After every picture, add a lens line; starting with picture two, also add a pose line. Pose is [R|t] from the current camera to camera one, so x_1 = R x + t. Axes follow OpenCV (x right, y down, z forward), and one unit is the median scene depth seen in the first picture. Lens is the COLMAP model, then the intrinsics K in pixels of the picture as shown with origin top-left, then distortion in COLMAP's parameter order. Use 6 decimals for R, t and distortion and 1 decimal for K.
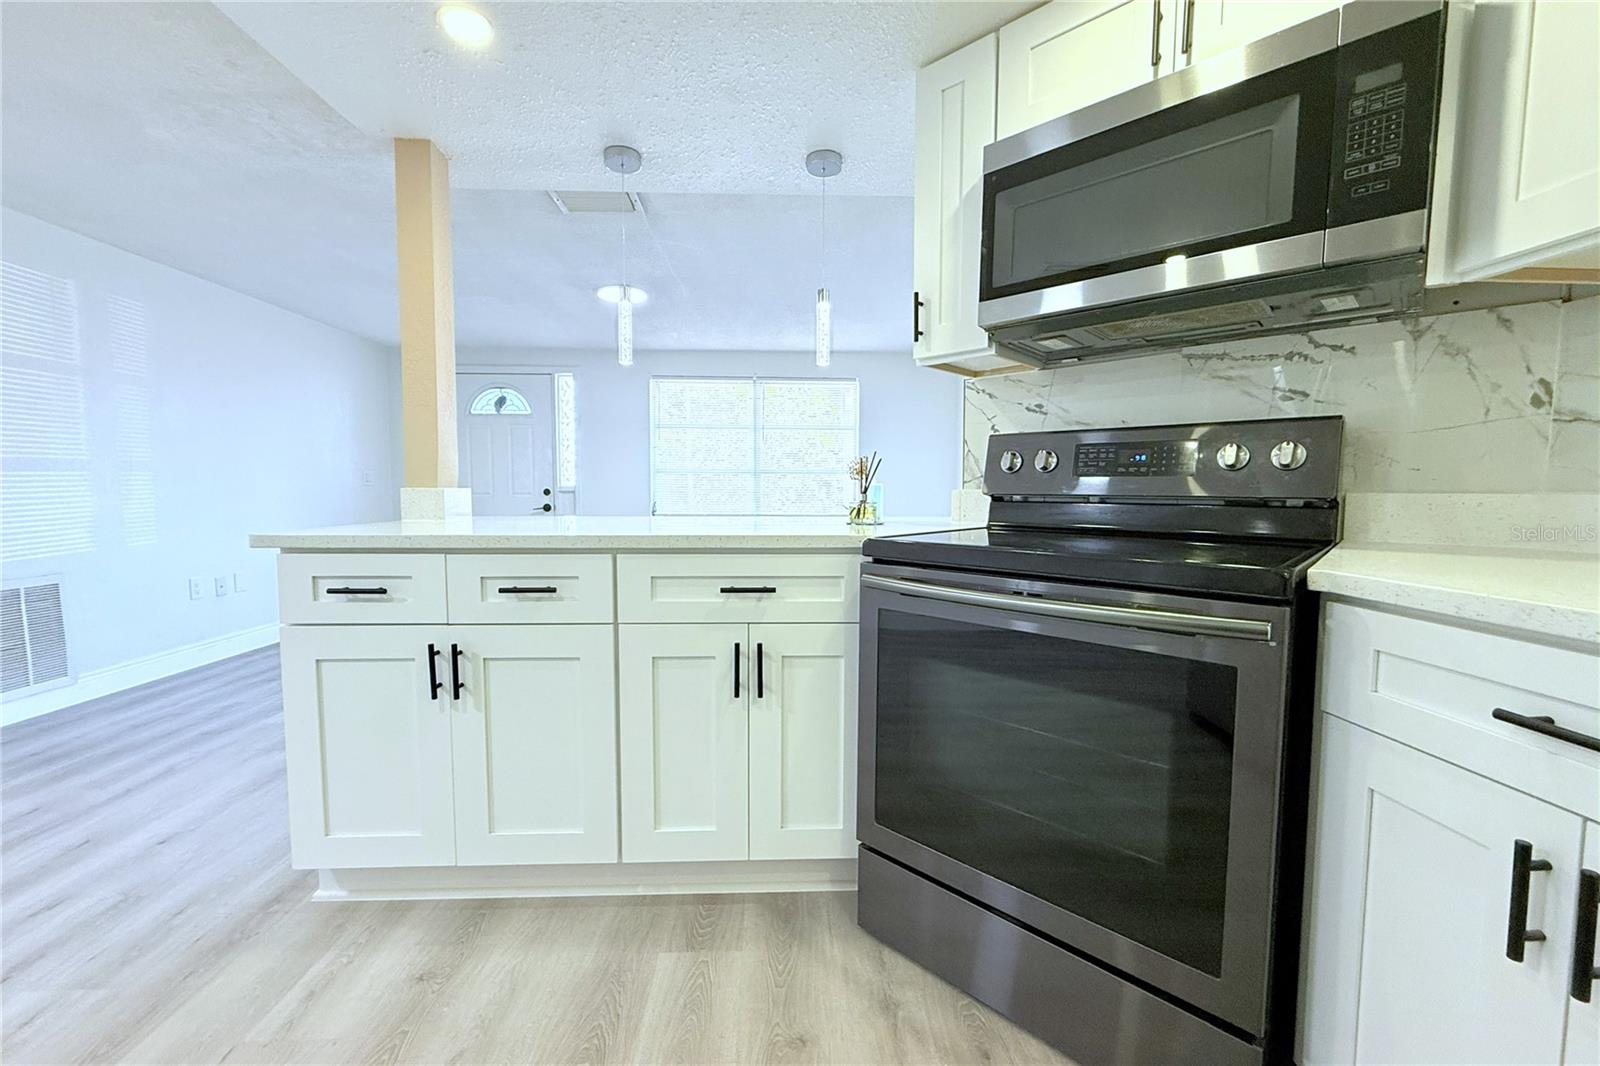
lens RADIAL K [[638.9, 0, 790.8], [0, 638.9, 536.0], [0, 0, 1]] dist [-0.001610, 0.000034]
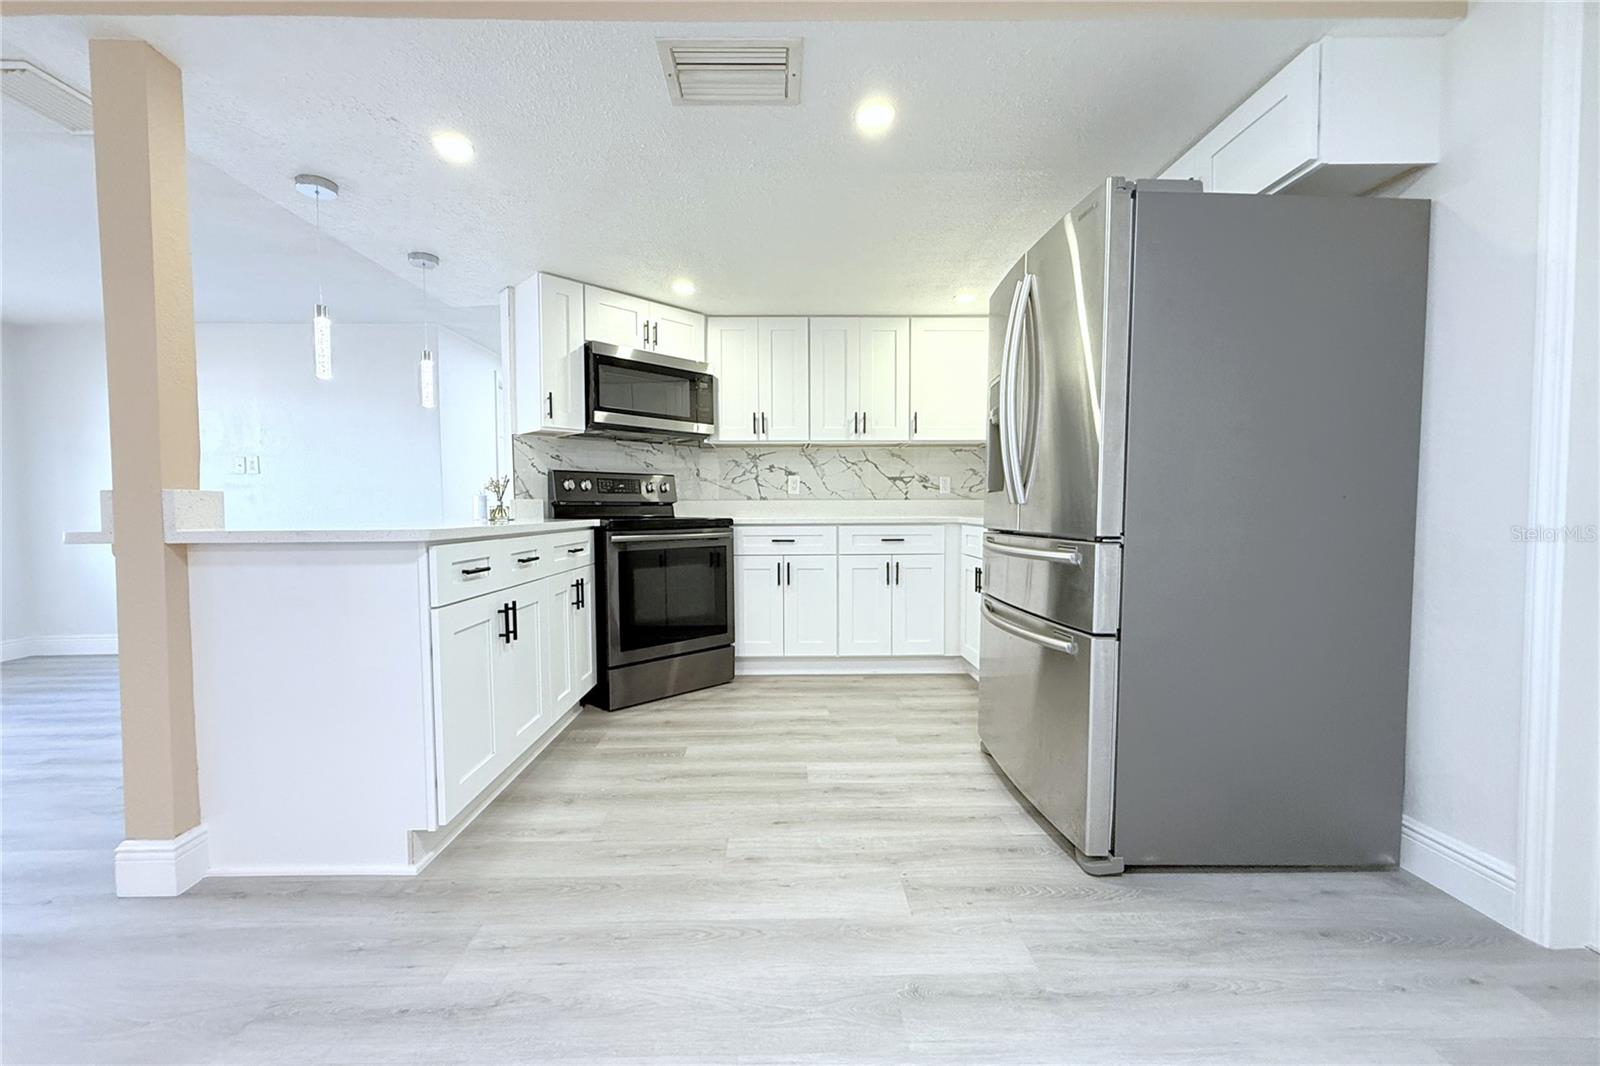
lens RADIAL K [[638.9, 0, 790.8], [0, 638.9, 536.0], [0, 0, 1]] dist [-0.001610, 0.000034]
pose [[0.028075, -0.045360, 0.998576, -1.772362], [0.080266, 0.995846, 0.042979, 0.012576], [-0.996378, 0.078945, 0.031599, 0.298059]]
